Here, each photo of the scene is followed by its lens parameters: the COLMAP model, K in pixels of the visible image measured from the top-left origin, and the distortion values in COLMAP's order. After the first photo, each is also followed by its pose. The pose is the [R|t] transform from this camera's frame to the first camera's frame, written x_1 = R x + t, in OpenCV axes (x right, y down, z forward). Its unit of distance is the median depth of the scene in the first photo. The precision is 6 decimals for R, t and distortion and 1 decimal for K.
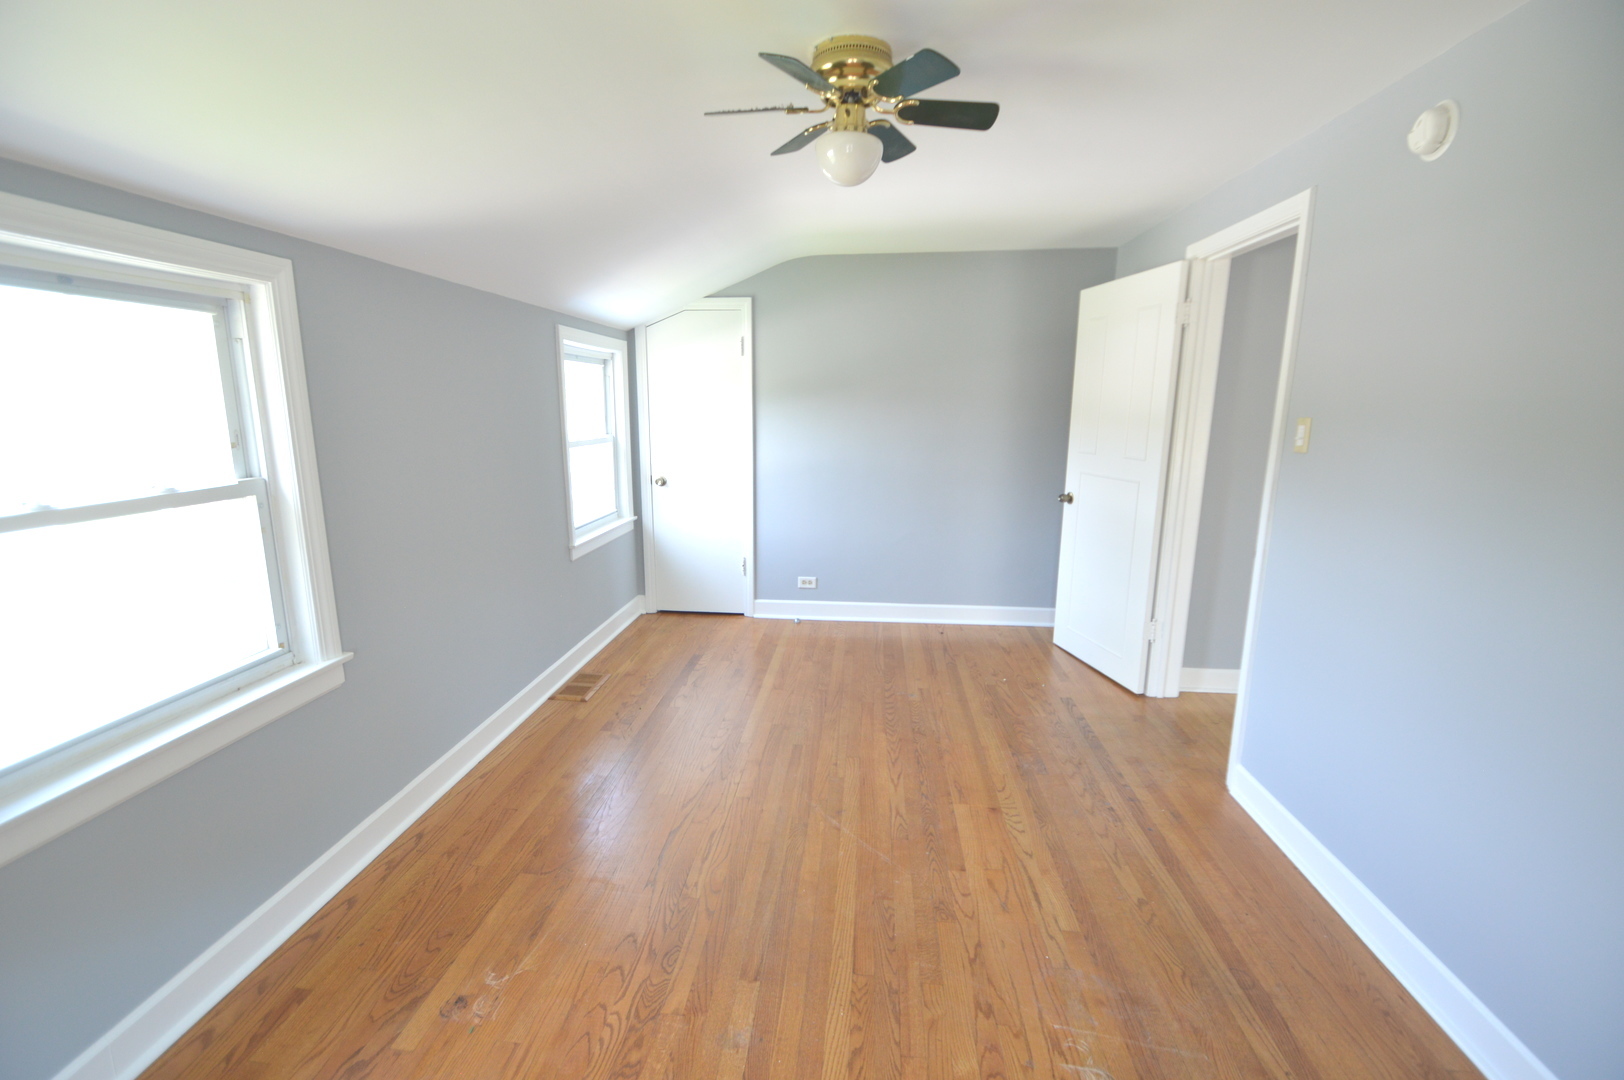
lens RADIAL K [[717.7, 0, 802.3], [0, 717.7, 544.9], [0, 0, 1]] dist [-0.004431, -0.006514]
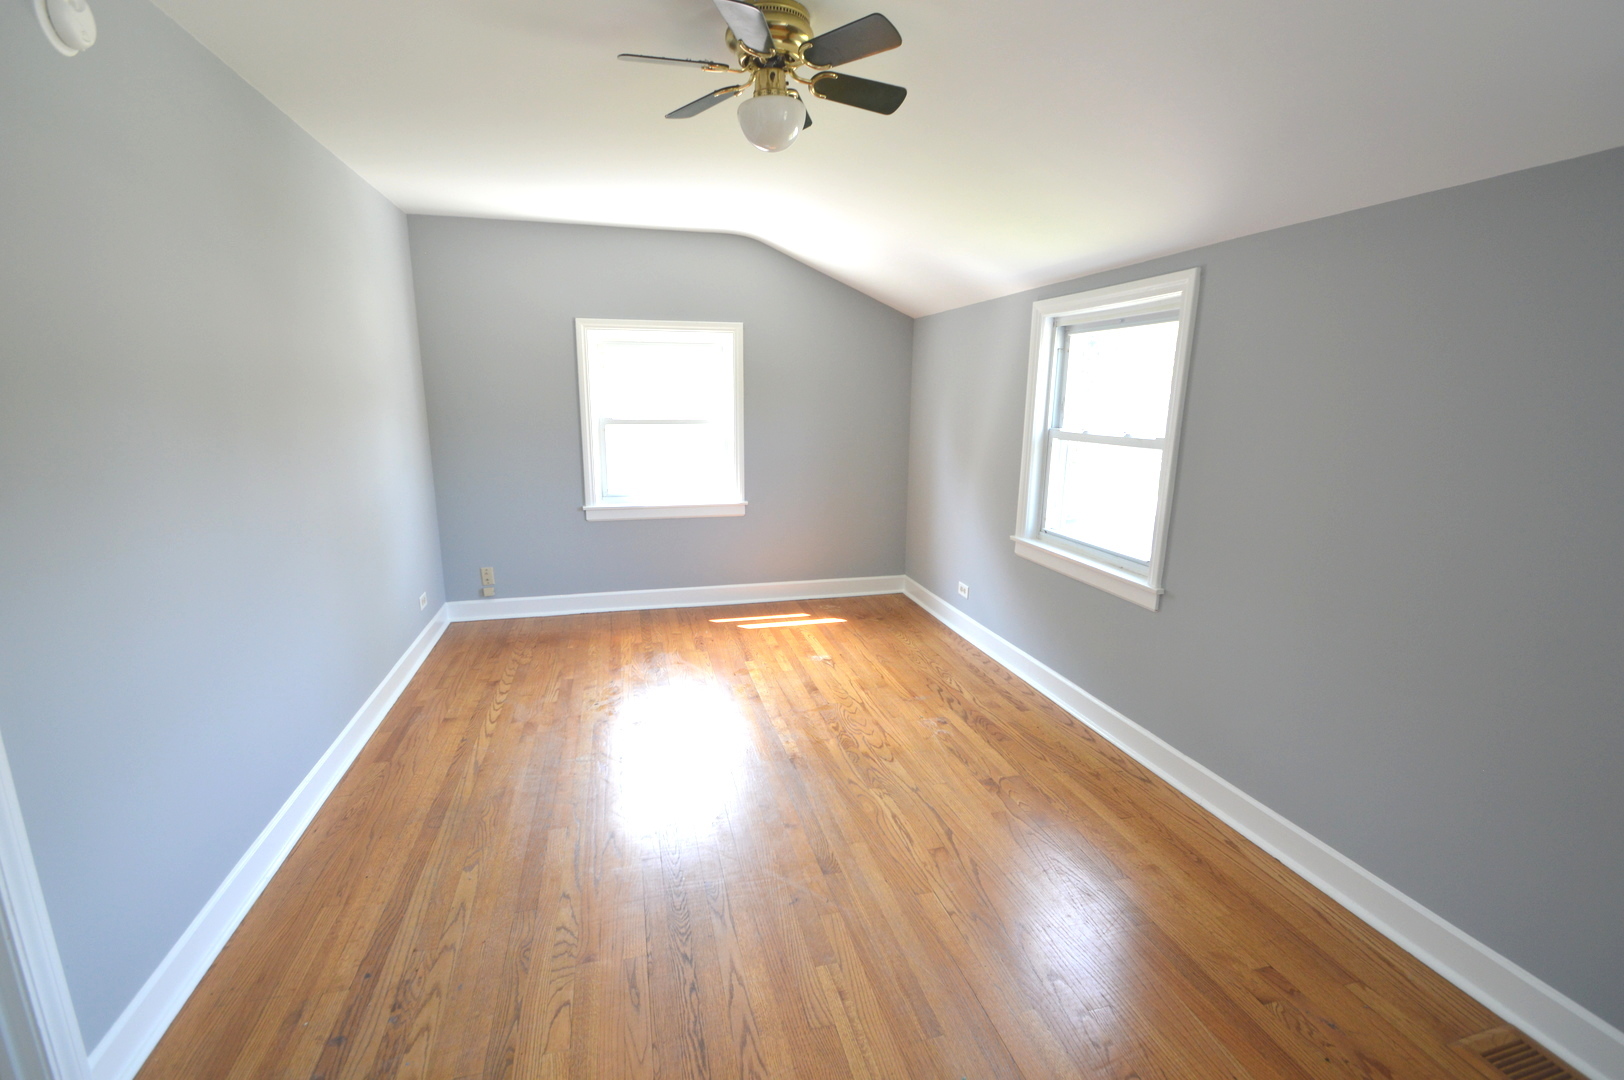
lens RADIAL K [[717.7, 0, 803.5], [0, 717.7, 538.8], [0, 0, 1]] dist [-0.004431, -0.006514]
pose [[-0.941143, 0.062164, -0.332242, 0.367536], [-0.072481, 0.922961, 0.378008, -0.382186], [0.330145, 0.379841, -0.864133, 2.018168]]
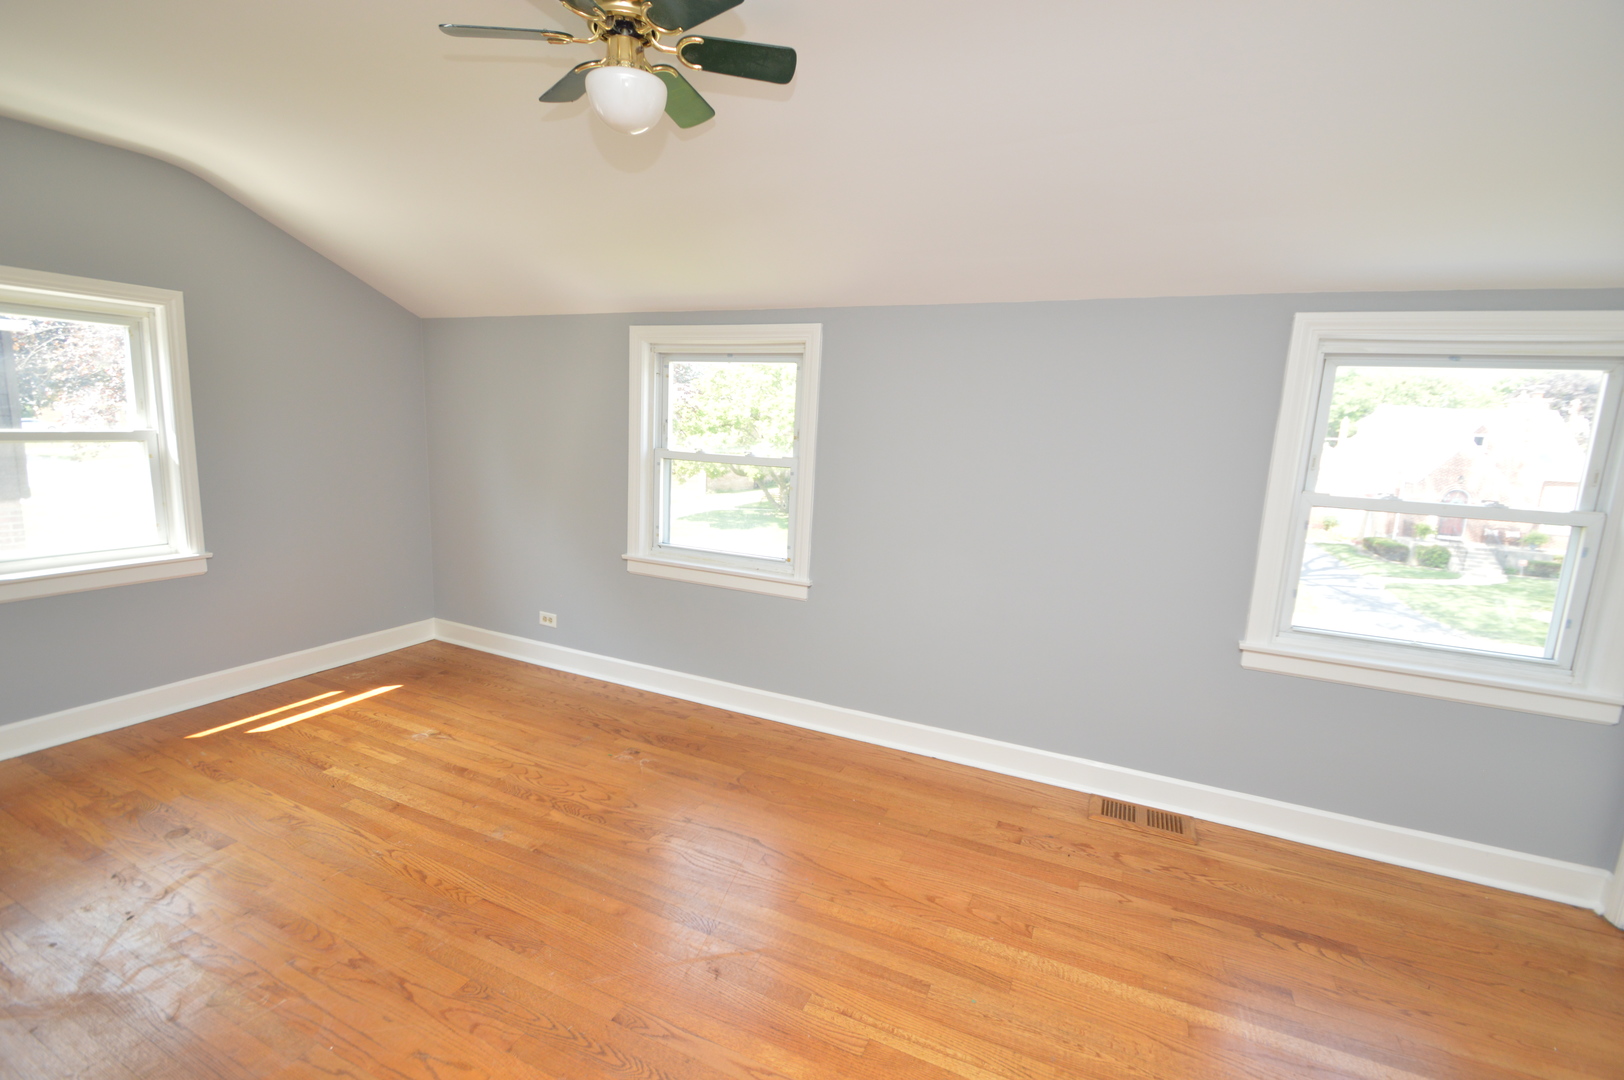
lens RADIAL K [[717.7, 0, 797.4], [0, 717.7, 535.1], [0, 0, 1]] dist [-0.004431, -0.006514]
pose [[-0.329005, 0.127538, -0.935676, 0.834075], [-0.231920, 0.949579, 0.210981, -0.272712], [0.915406, 0.286416, -0.282838, 1.516933]]
